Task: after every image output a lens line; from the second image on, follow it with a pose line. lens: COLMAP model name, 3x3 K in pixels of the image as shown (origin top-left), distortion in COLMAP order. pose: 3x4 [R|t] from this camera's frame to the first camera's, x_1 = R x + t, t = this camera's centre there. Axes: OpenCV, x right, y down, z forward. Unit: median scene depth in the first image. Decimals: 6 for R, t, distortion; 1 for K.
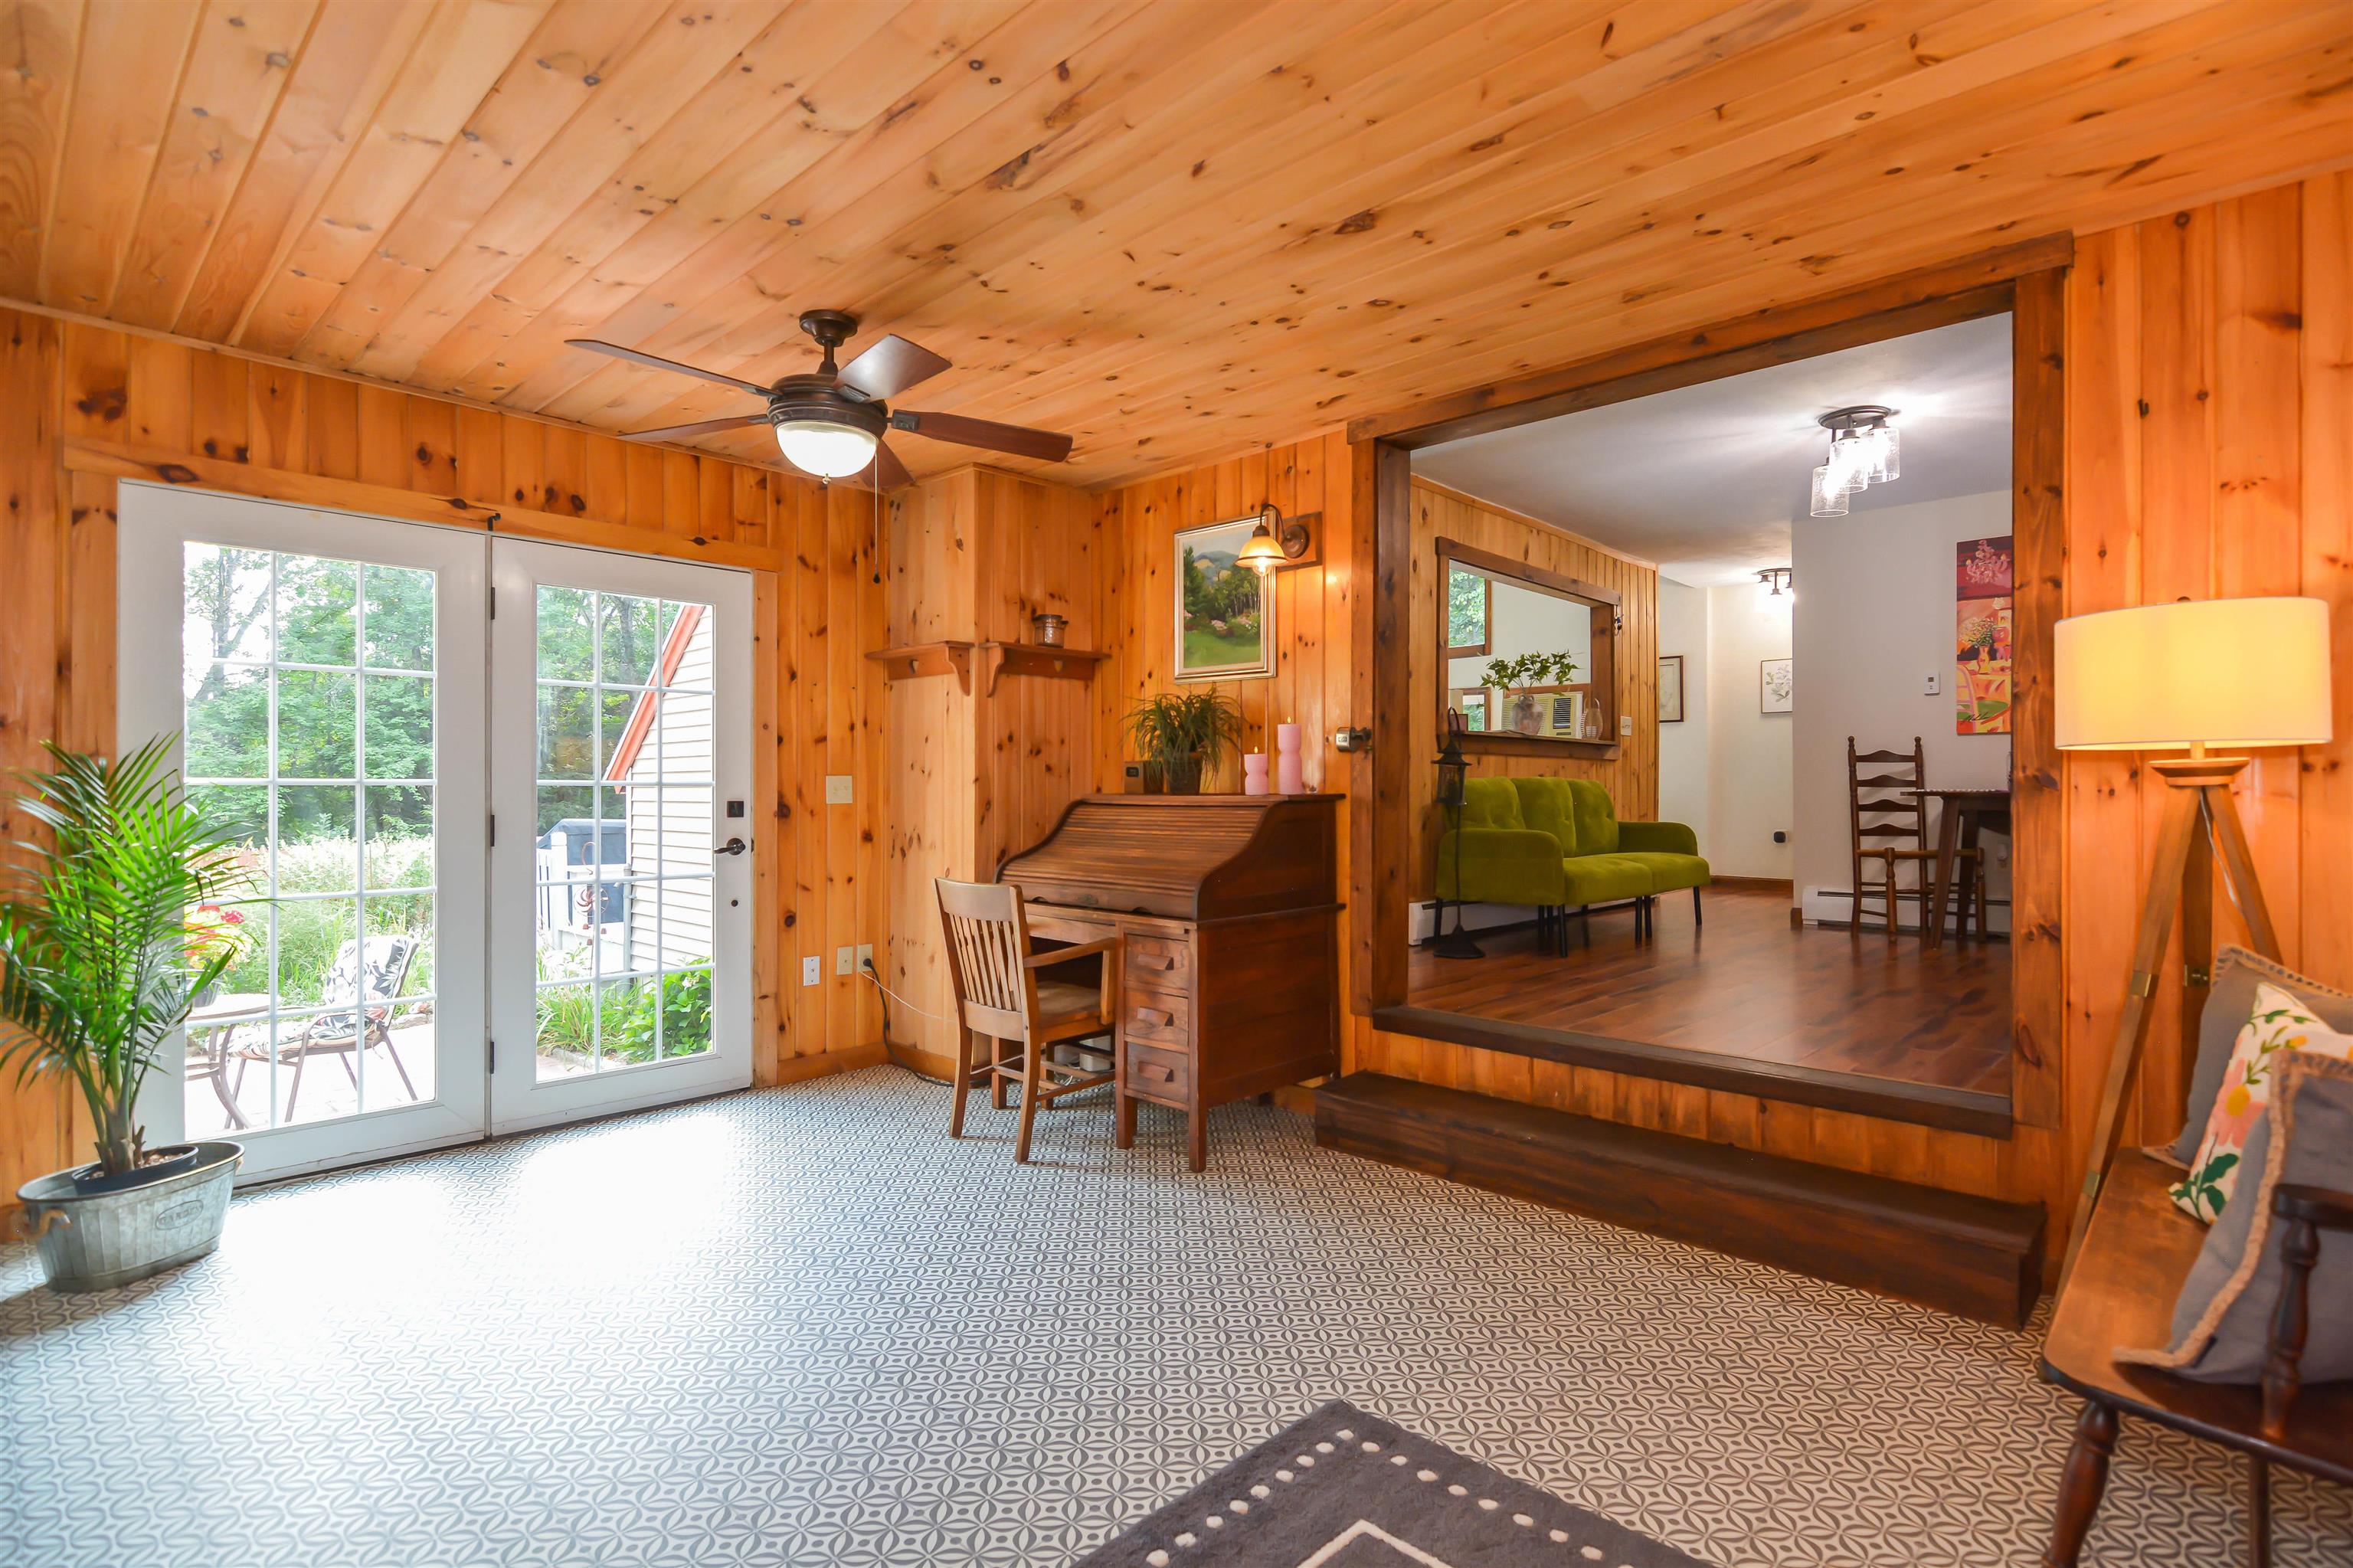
lens RADIAL K [[1125.0, 0, 1213.0], [0, 1125.0, 791.7], [0, 0, 1]] dist [0.003856, 0.011379]
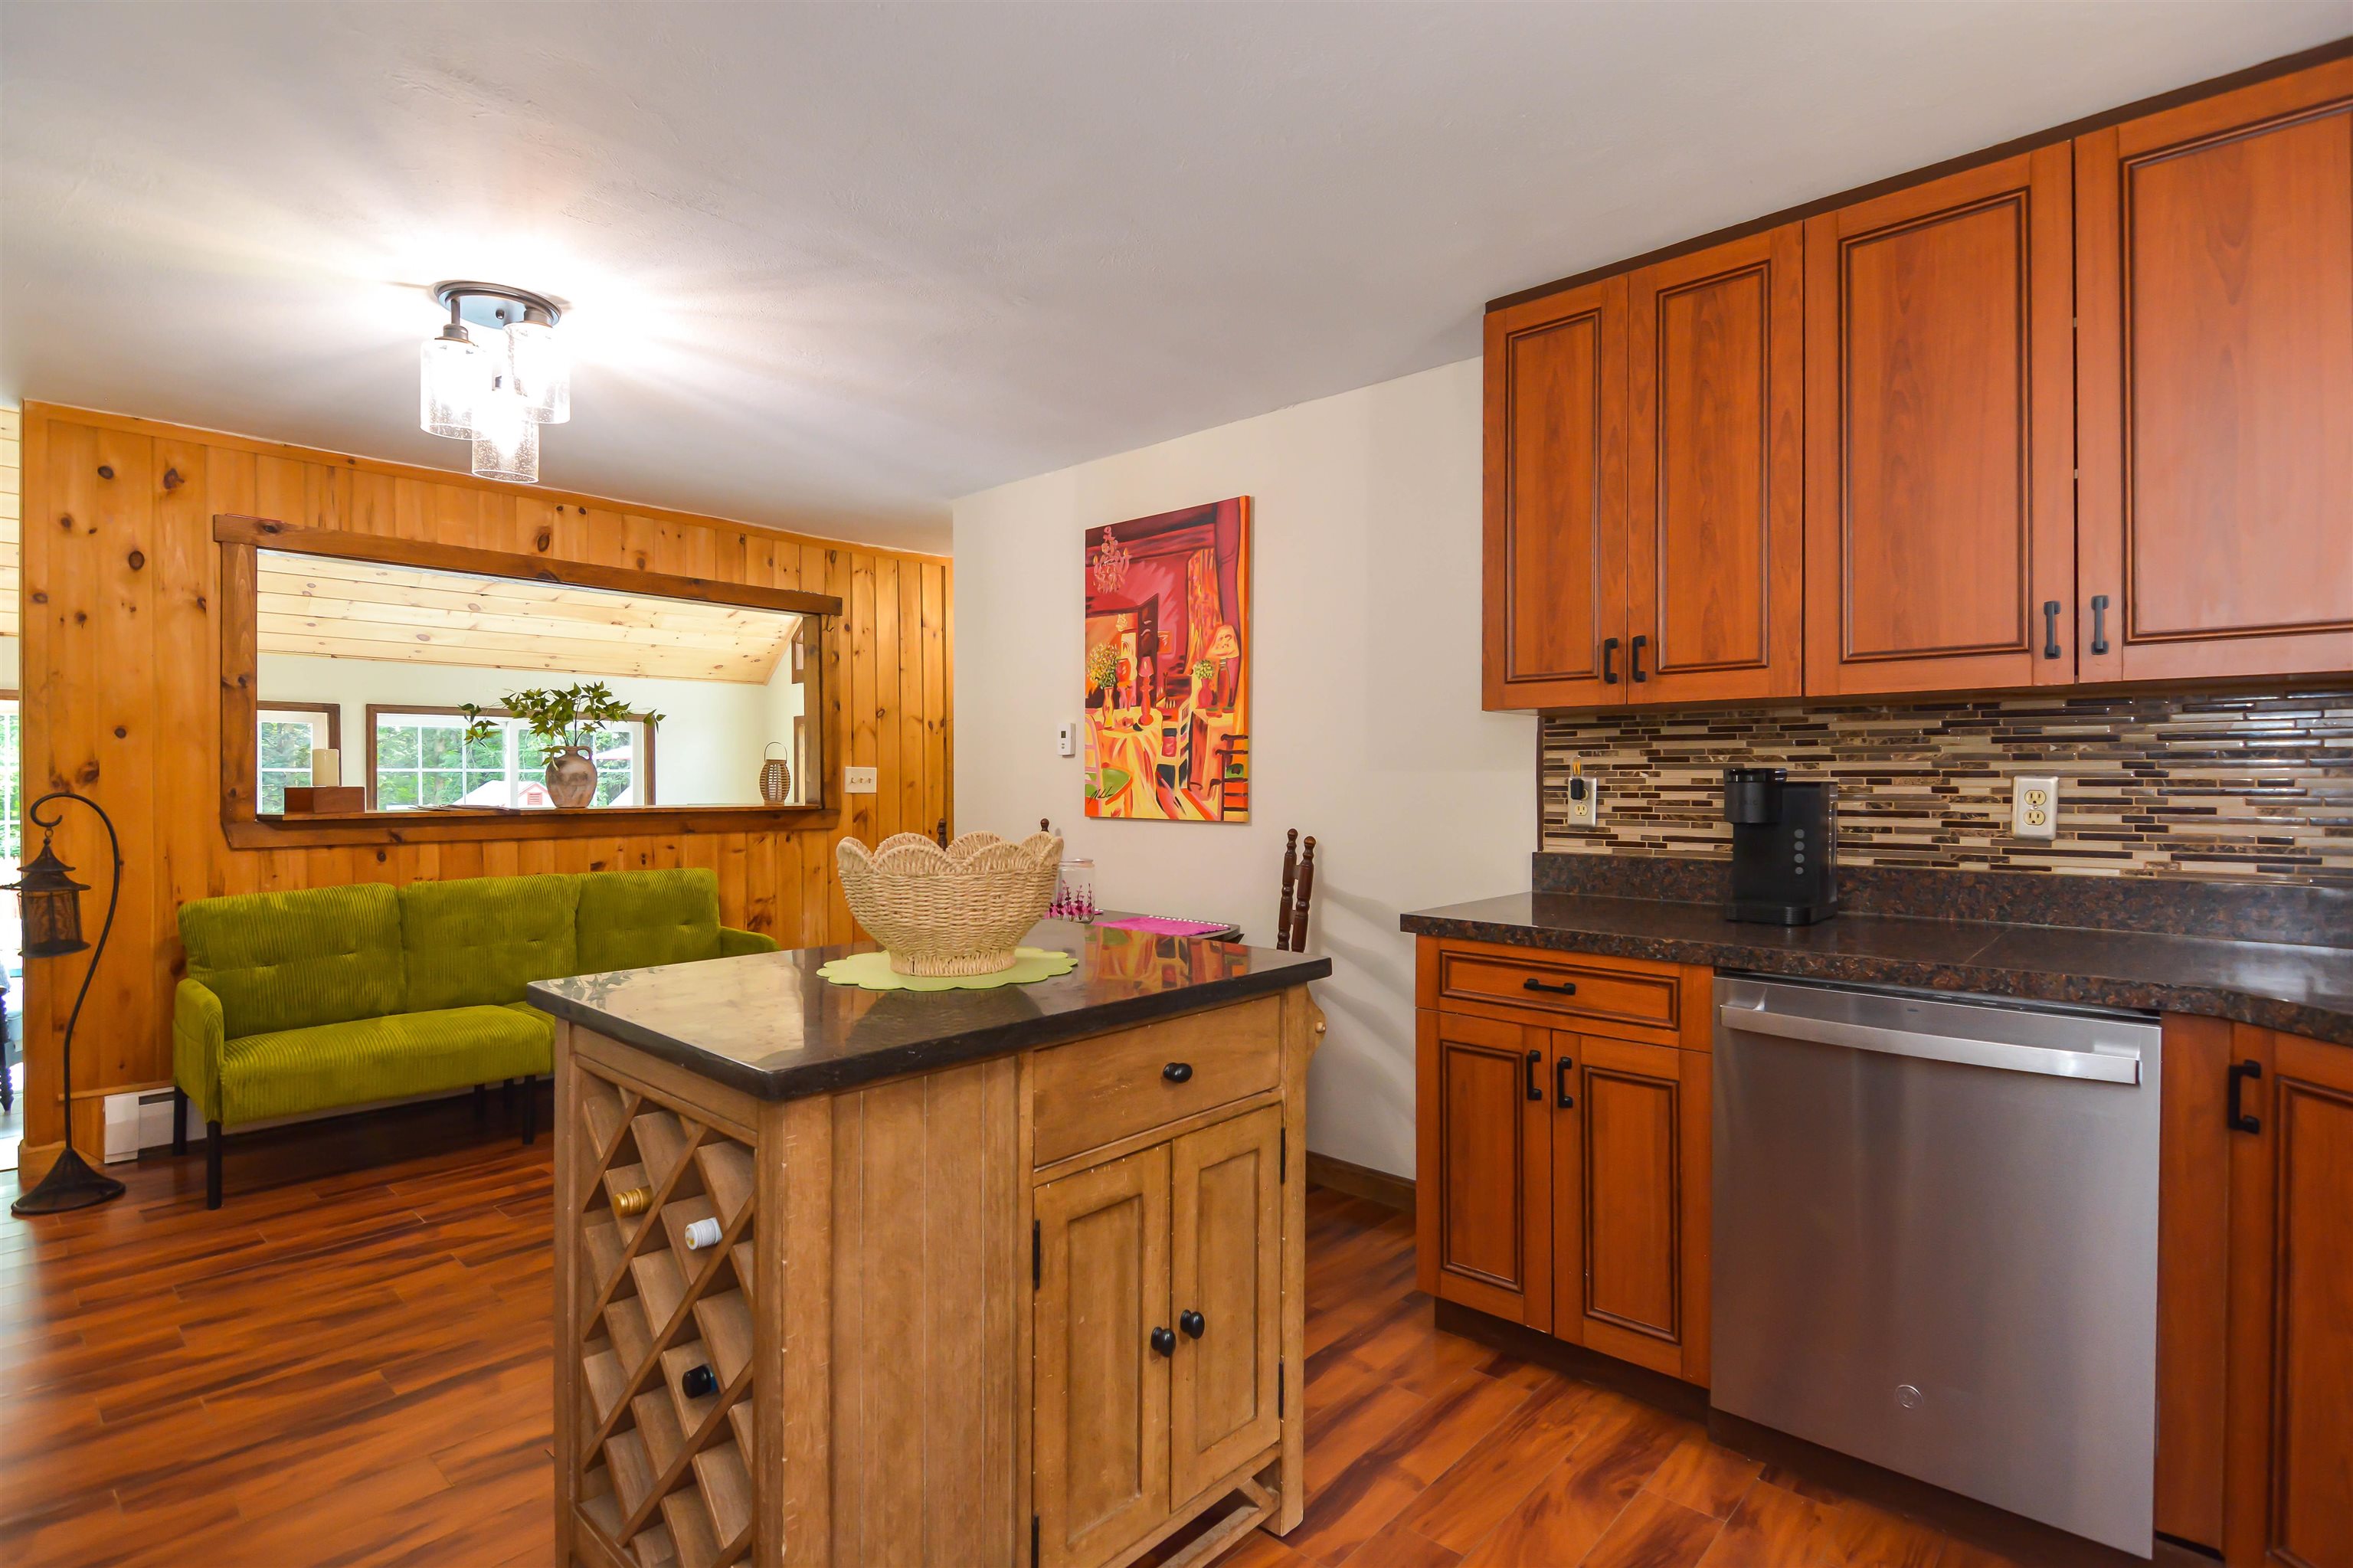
lens RADIAL K [[1143.3, 0, 1176.5], [0, 1143.3, 784.0], [0, 0, 1]] dist [0.021095, -0.011460]
pose [[0.999990, 0.004298, 0.001300, 0.717919], [-0.004304, 0.999976, 0.005337, -0.075061], [-0.001277, -0.005343, 0.999985, 0.325439]]
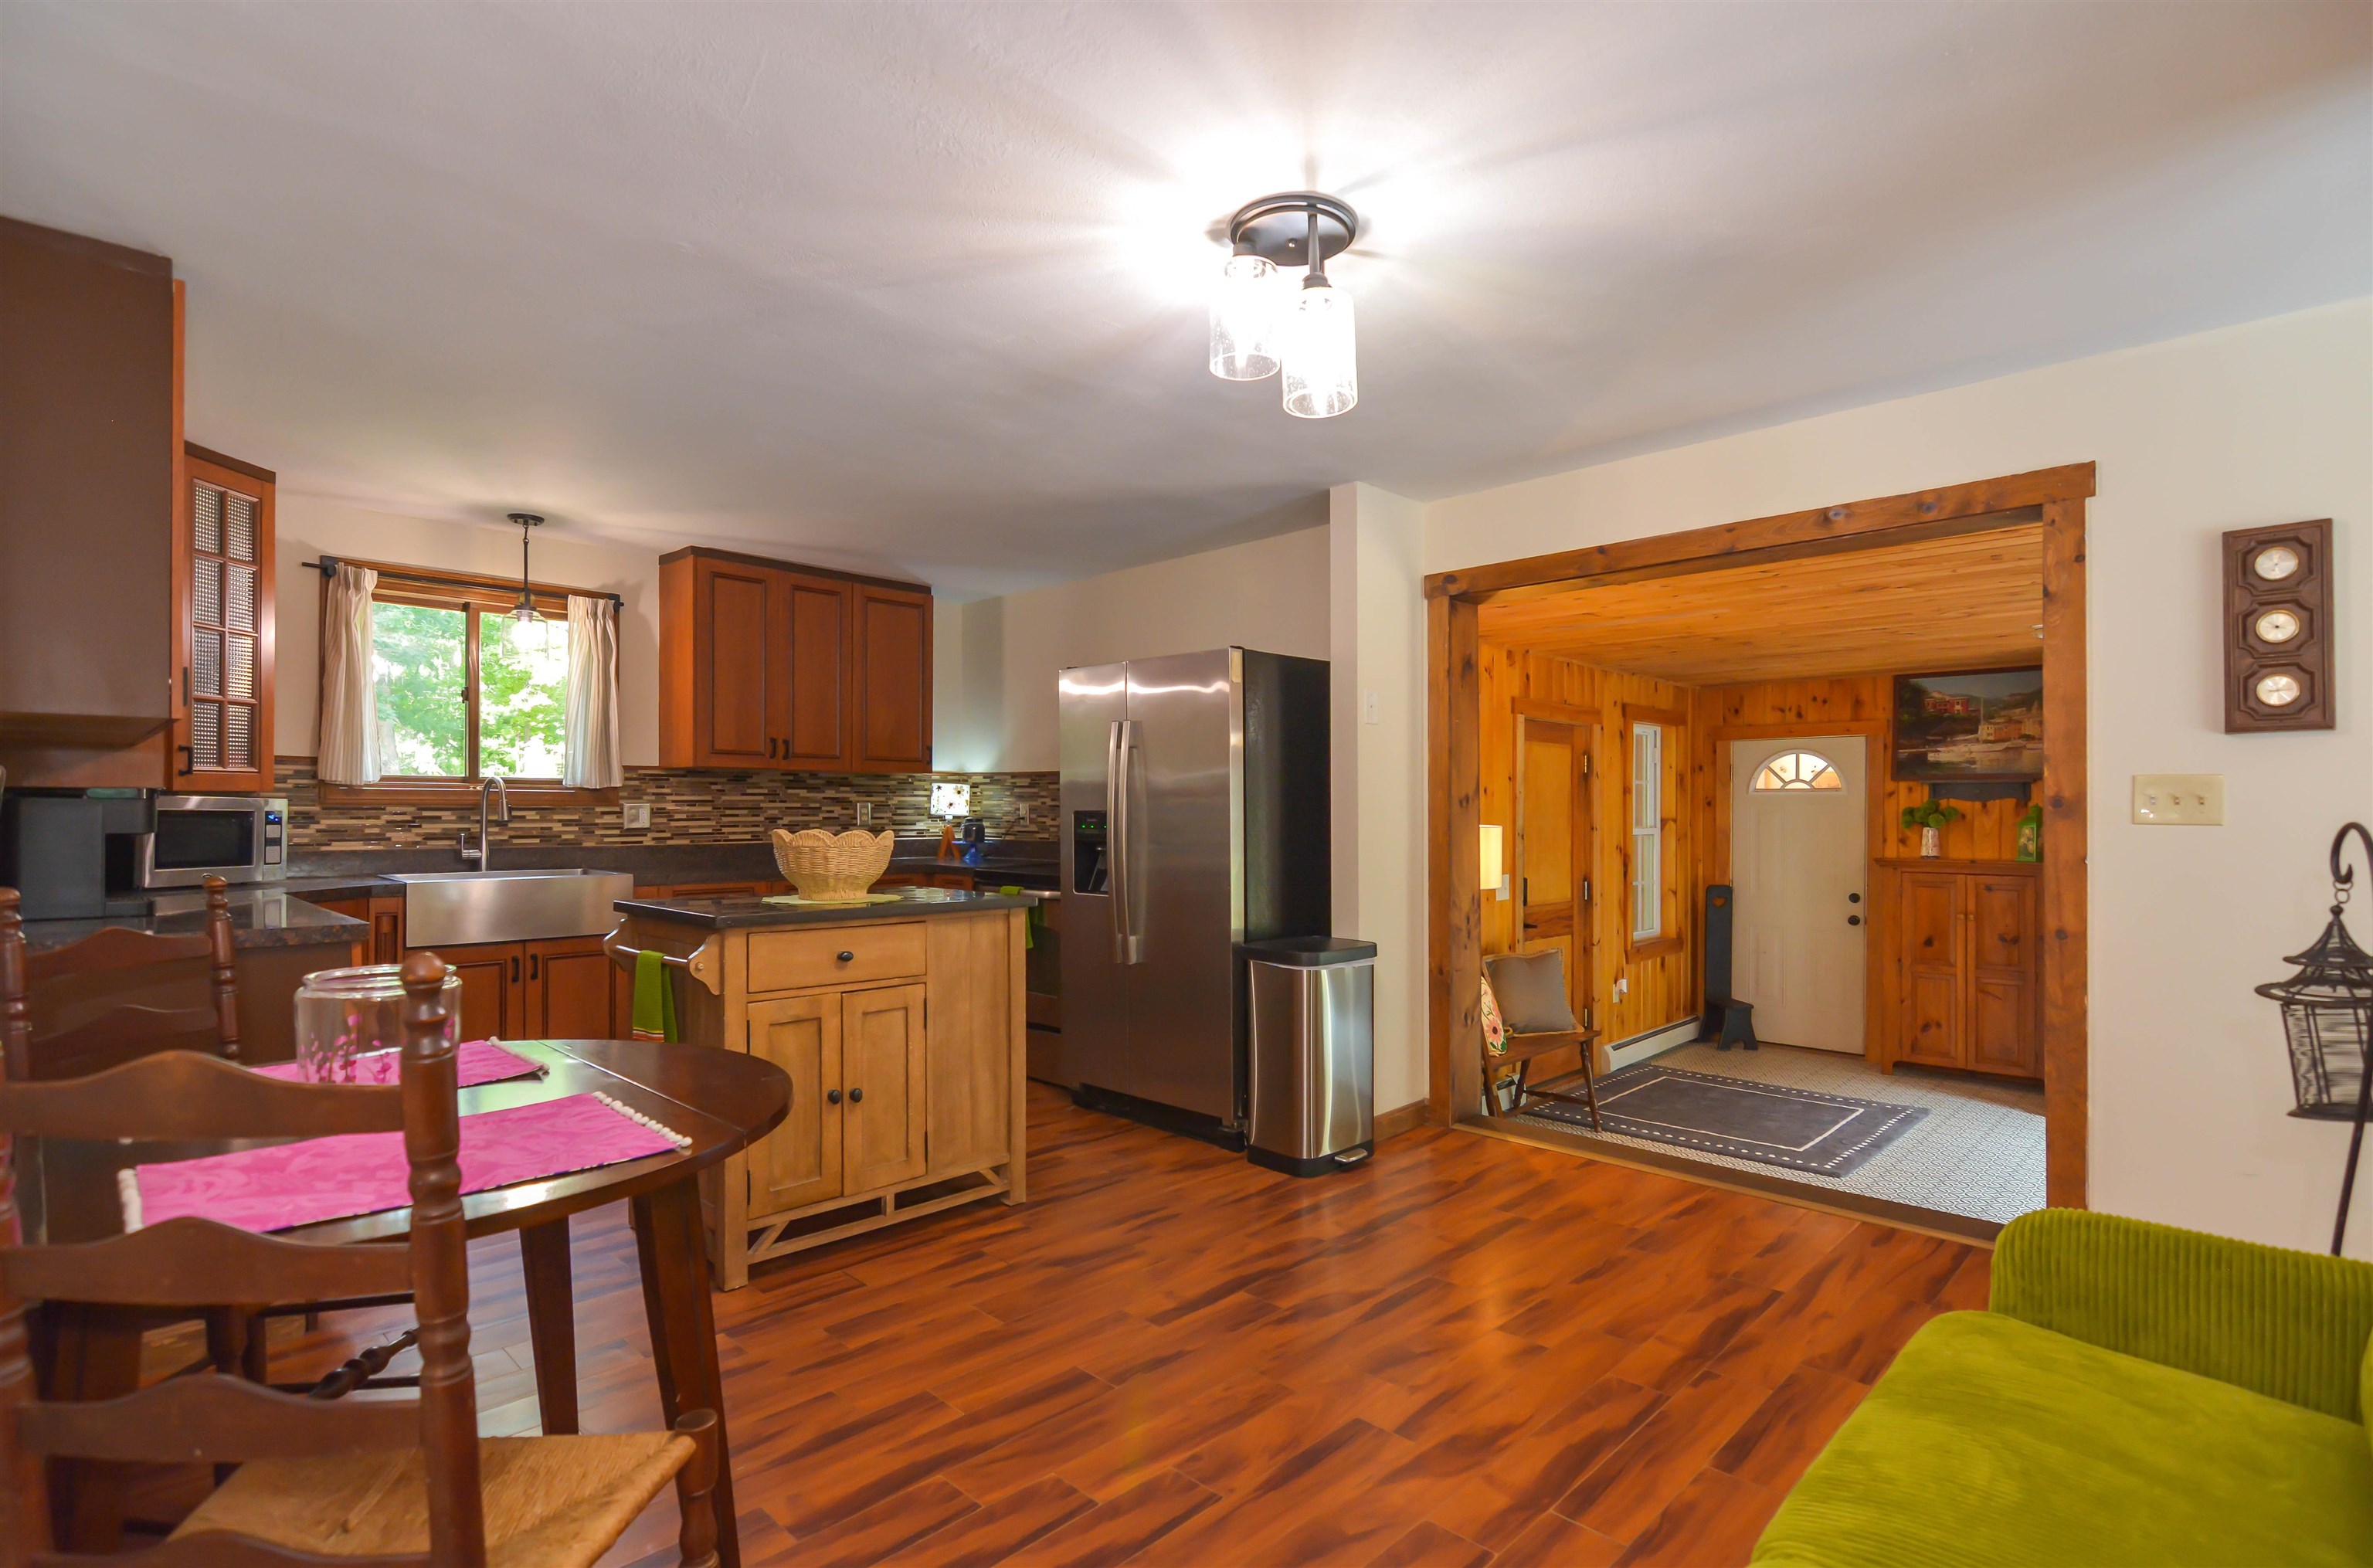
lens RADIAL K [[1130.1, 0, 1196.2], [0, 1130.1, 822.6], [0, 0, 1]] dist [-0.000906, -0.000076]
pose [[-0.999404, 0.004035, 0.034275, 0.465506], [0.004437, 0.999922, 0.011647, -0.067751], [-0.034226, 0.011792, -0.999345, 1.159769]]
